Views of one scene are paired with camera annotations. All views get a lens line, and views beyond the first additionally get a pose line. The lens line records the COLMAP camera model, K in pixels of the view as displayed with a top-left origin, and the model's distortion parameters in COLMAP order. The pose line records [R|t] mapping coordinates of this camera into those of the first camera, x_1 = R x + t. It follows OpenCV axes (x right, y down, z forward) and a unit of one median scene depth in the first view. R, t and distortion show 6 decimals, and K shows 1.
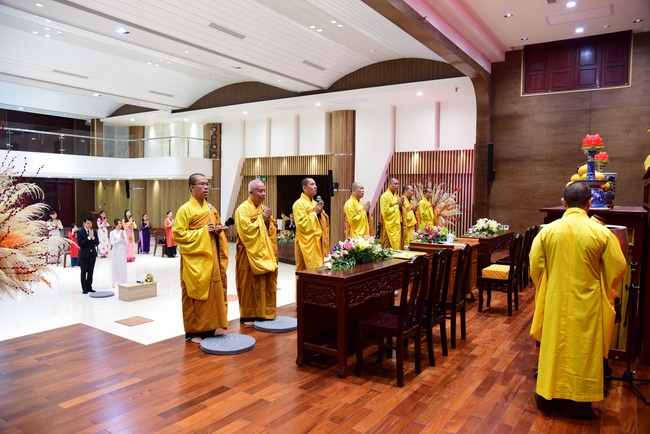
lens RADIAL K [[496.4, 0, 323.9], [0, 496.4, 218.8], [0, 0, 1]] dist [-0.065139, 0.014556]
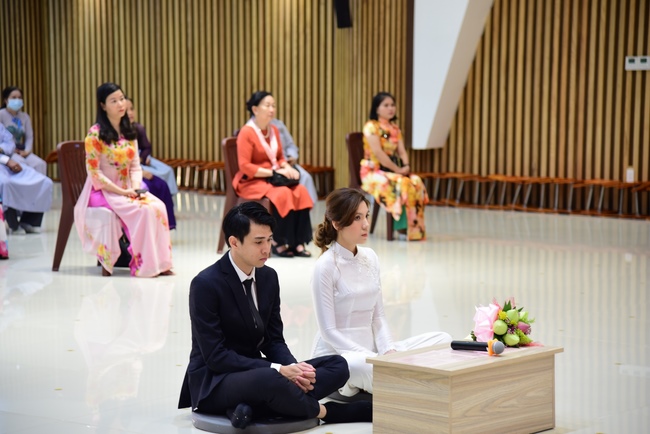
lens RADIAL K [[1792.2, 0, 327.2], [0, 1792.2, 215.2], [0, 0, 1]] dist [0.947910, 0.000000]
pose [[0.996492, -0.003226, -0.083623, -0.211520], [0.005281, 0.999689, 0.024363, 0.035953], [0.083518, -0.024719, 0.996200, 0.187324]]
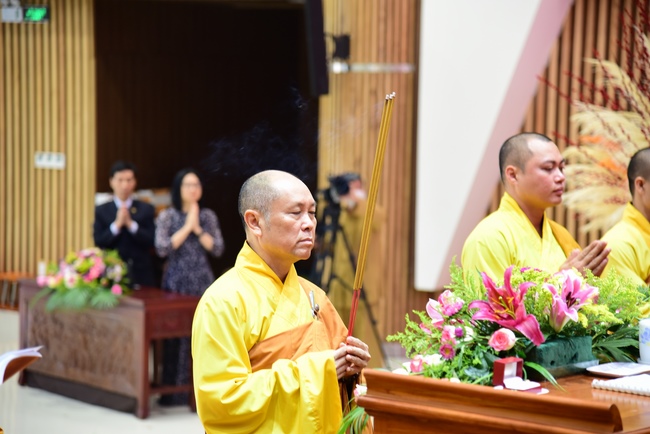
lens RADIAL K [[1949.7, 0, 328.5], [0, 1949.7, 215.9], [0, 0, 1]] dist [1.032136, 0.000000]
pose [[0.998660, 0.005709, -0.051432, 0.063531], [-0.004950, 0.999877, 0.014865, -0.004379], [0.051510, -0.014590, 0.998566, 0.117729]]
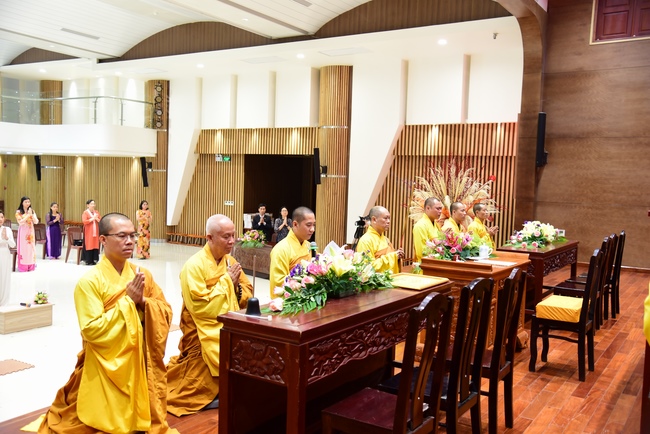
lens RADIAL K [[636.1, 0, 326.9], [0, 636.1, 219.8], [0, 0, 1]] dist [0.062509, 0.000000]
pose [[0.999622, 0.019179, 0.019701, 0.011259], [-0.019377, 0.999763, 0.009900, -0.002531], [-0.019506, -0.010278, 0.999757, 0.060129]]
